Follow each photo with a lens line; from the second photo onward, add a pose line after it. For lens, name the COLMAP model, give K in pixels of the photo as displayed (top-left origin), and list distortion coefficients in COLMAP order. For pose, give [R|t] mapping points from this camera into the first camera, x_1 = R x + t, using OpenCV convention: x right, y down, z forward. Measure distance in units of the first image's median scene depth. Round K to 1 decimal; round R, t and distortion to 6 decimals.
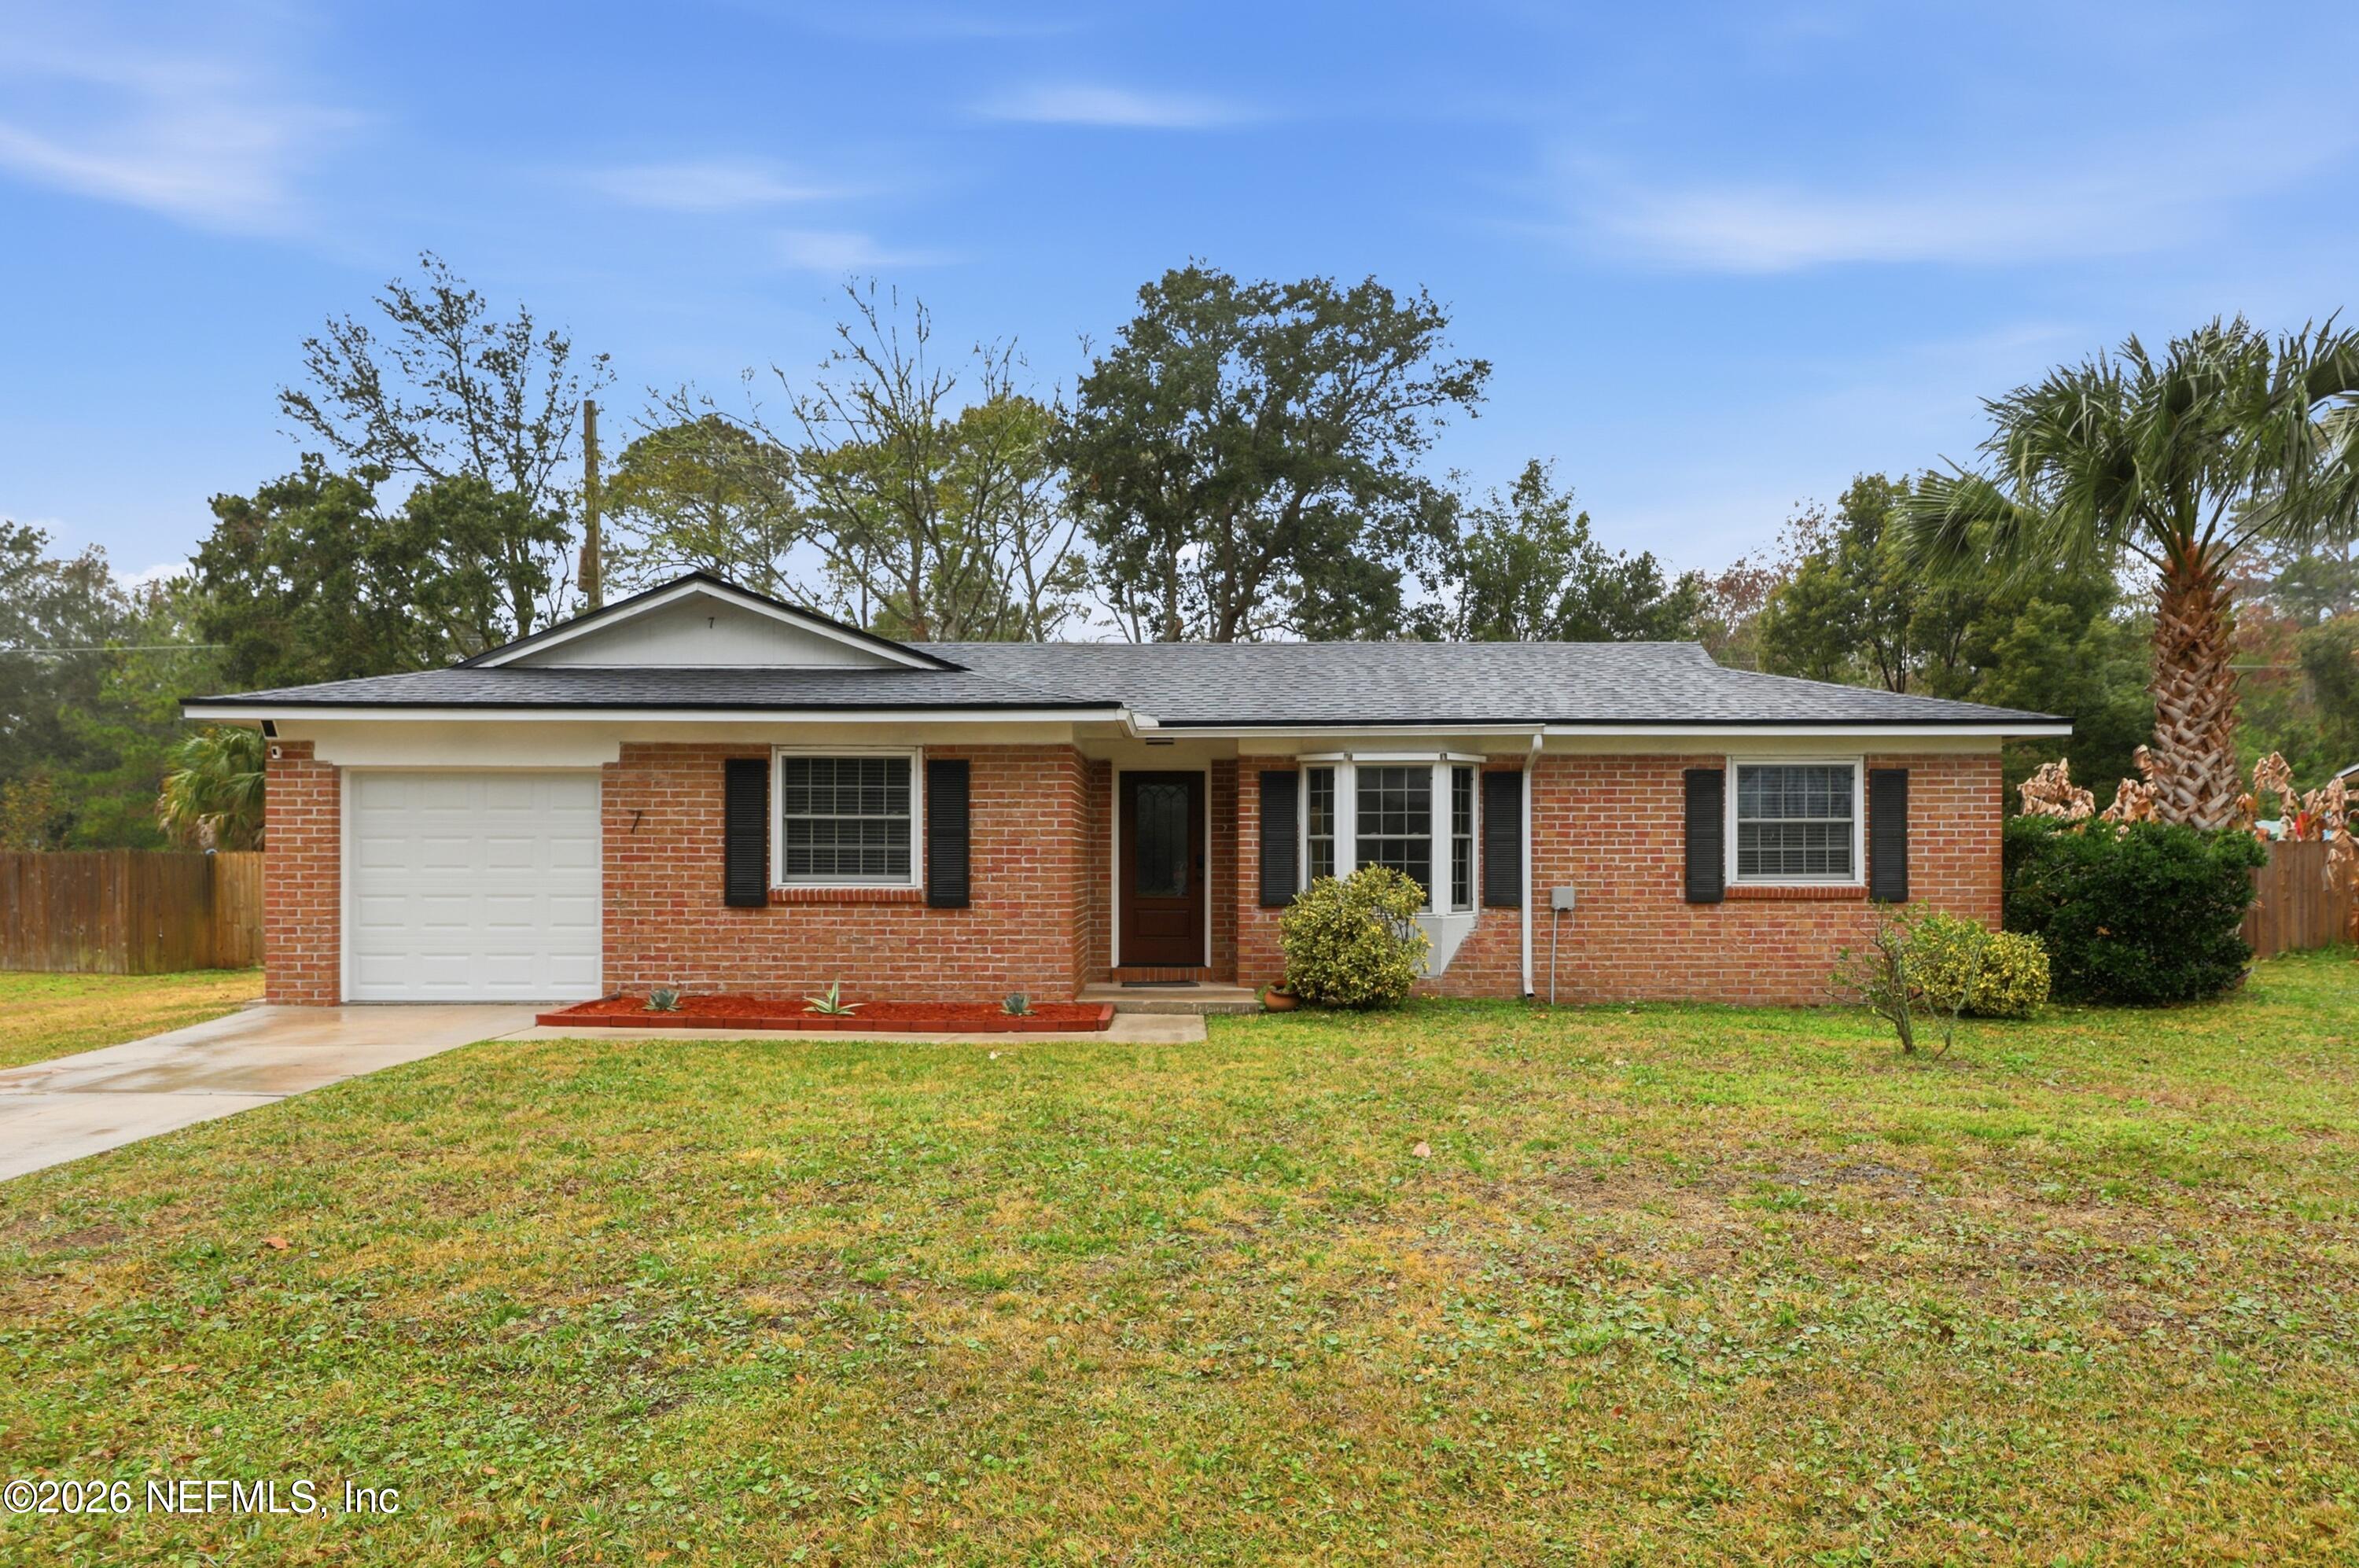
lens RADIAL K [[1359.3, 0, 1173.1], [0, 1359.3, 789.8], [0, 0, 1]] dist [0.004654, 0.000171]
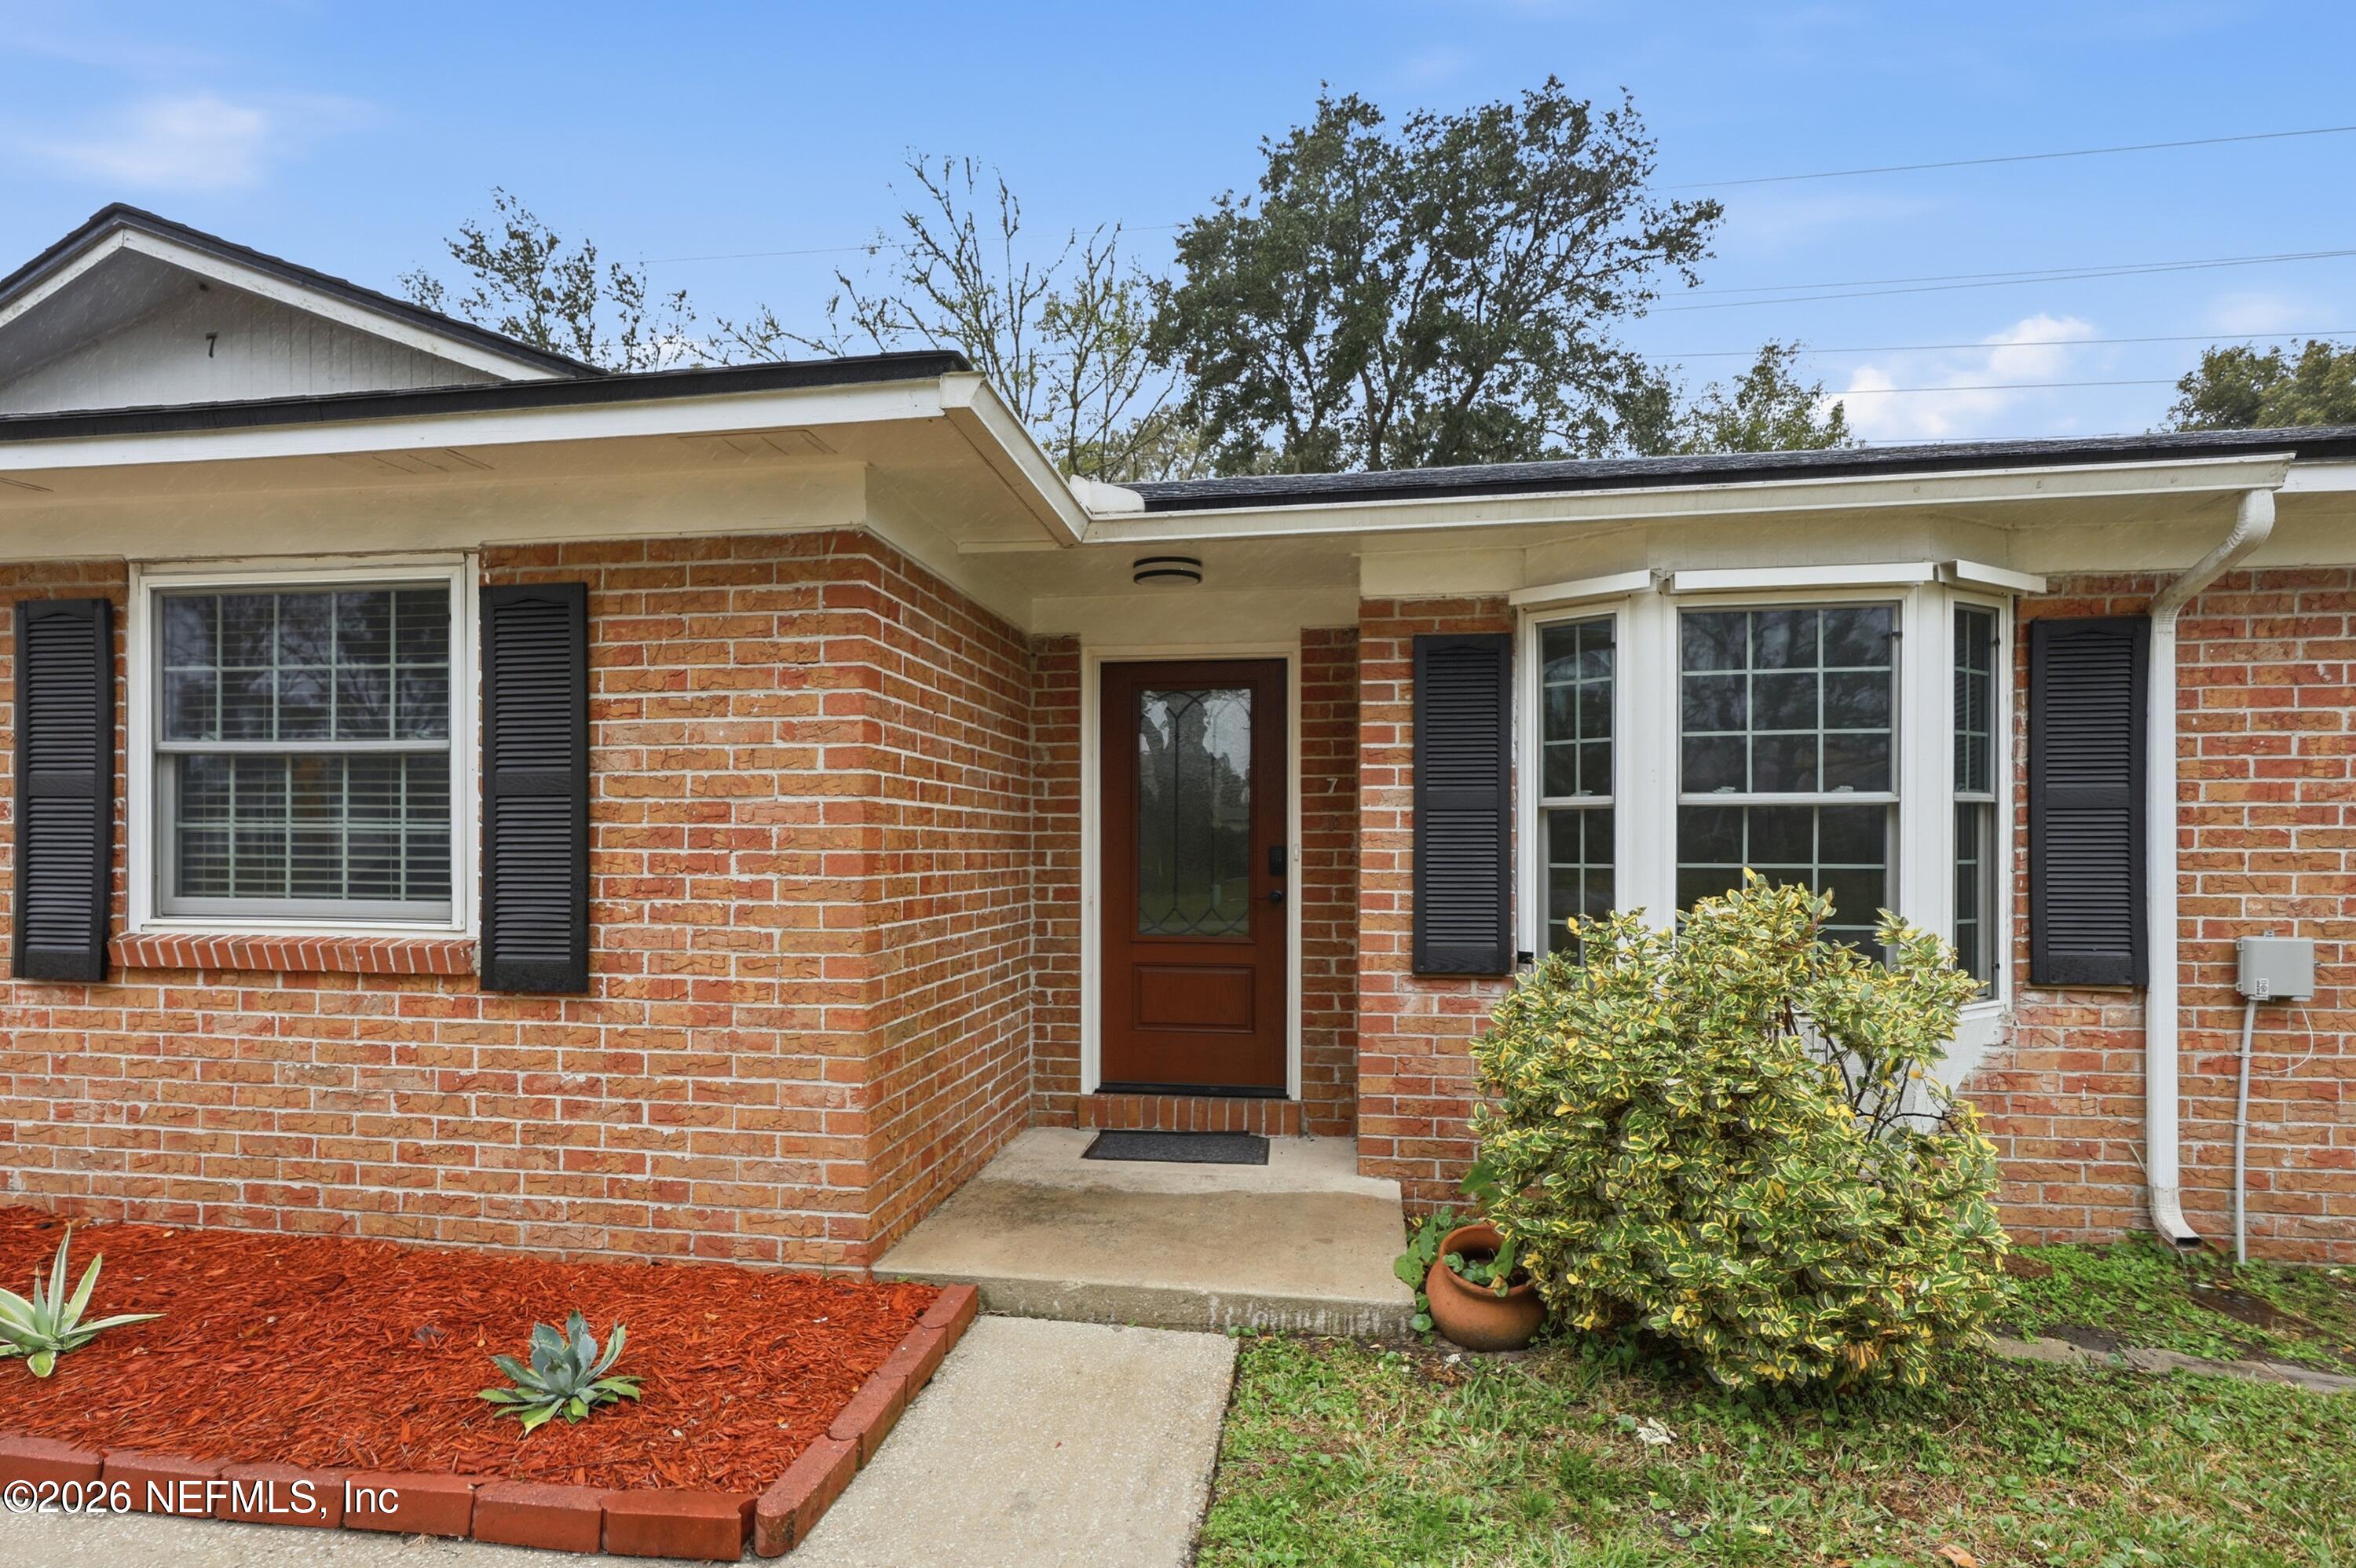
lens RADIAL K [[1117.2, 0, 1189.7], [0, 1117.2, 805.0], [0, 0, 1]] dist [0.005844, 0.000265]
pose [[0.990612, -0.003399, -0.136662, 0.044496], [0.005524, 0.999870, 0.015174, 0.030943], [0.136593, -0.015786, 0.990501, 0.680947]]
